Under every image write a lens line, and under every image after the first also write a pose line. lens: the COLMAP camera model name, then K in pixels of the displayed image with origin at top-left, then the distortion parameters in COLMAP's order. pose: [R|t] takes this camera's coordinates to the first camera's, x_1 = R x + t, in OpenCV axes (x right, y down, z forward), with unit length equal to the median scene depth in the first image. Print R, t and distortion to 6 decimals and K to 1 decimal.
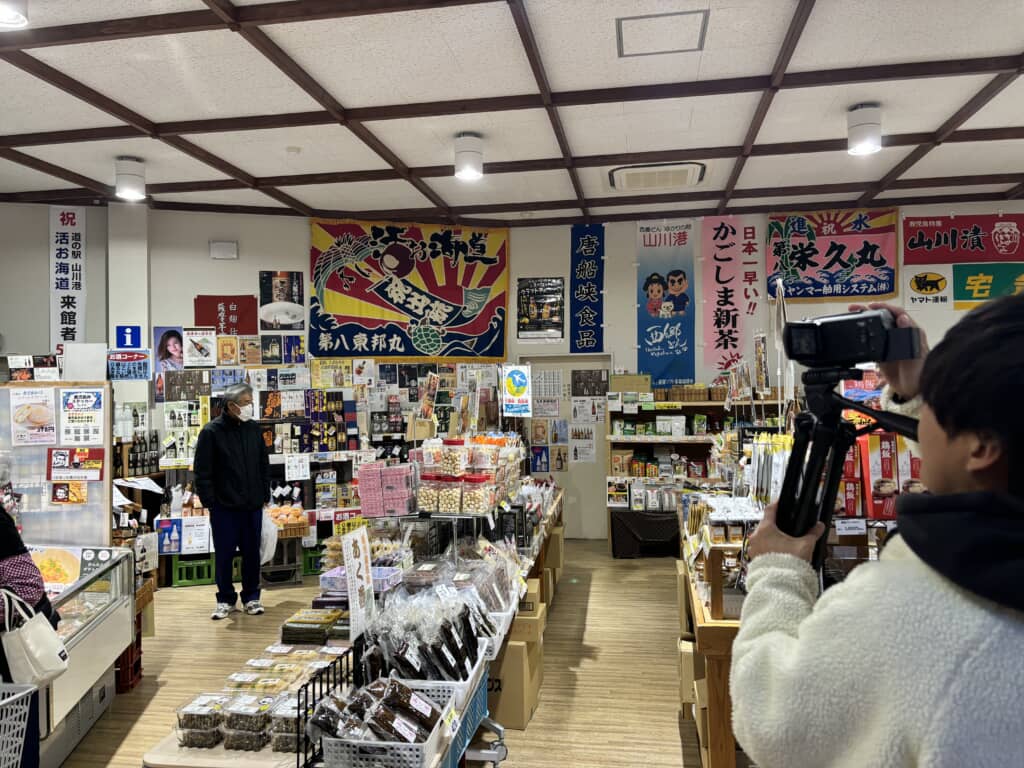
lens RADIAL K [[773.2, 0, 509.4], [0, 773.2, 385.1], [0, 0, 1]] dist [0.013632, -0.001700]
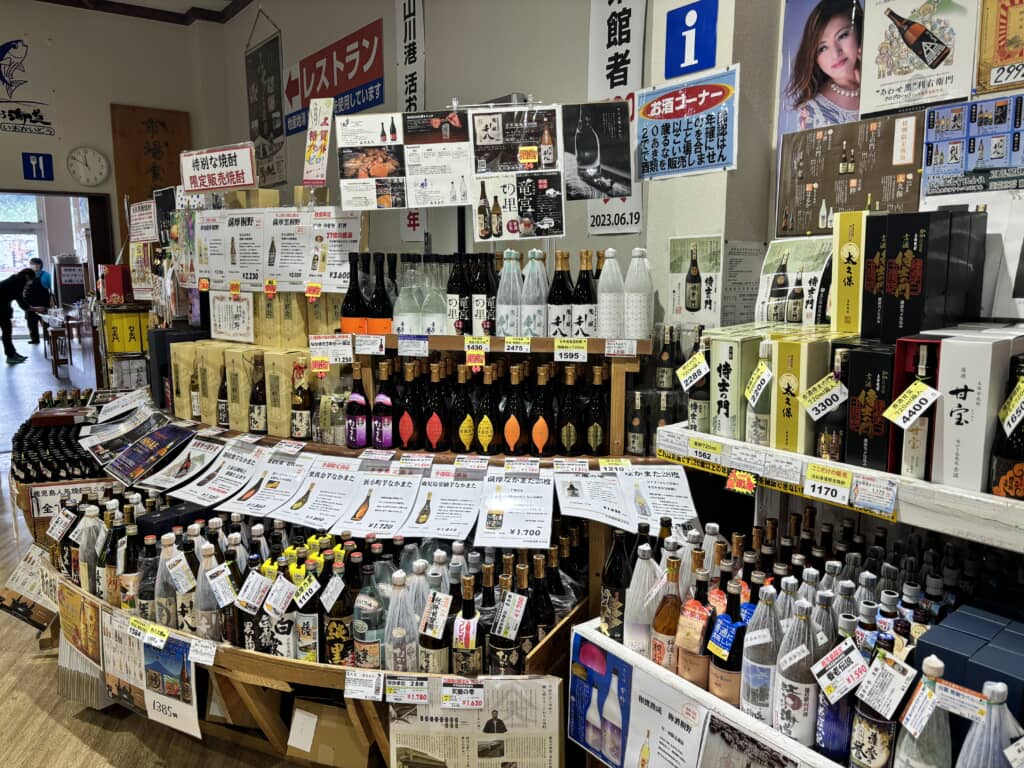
lens RADIAL K [[773.2, 0, 509.4], [0, 773.2, 385.1], [0, 0, 1]] dist [0.013632, -0.001700]
pose [[0.350280, 0.164907, -0.922014, -0.187599], [0.003077, 0.984171, 0.177193, 0.024920], [0.936640, -0.064904, 0.344228, 0.805265]]
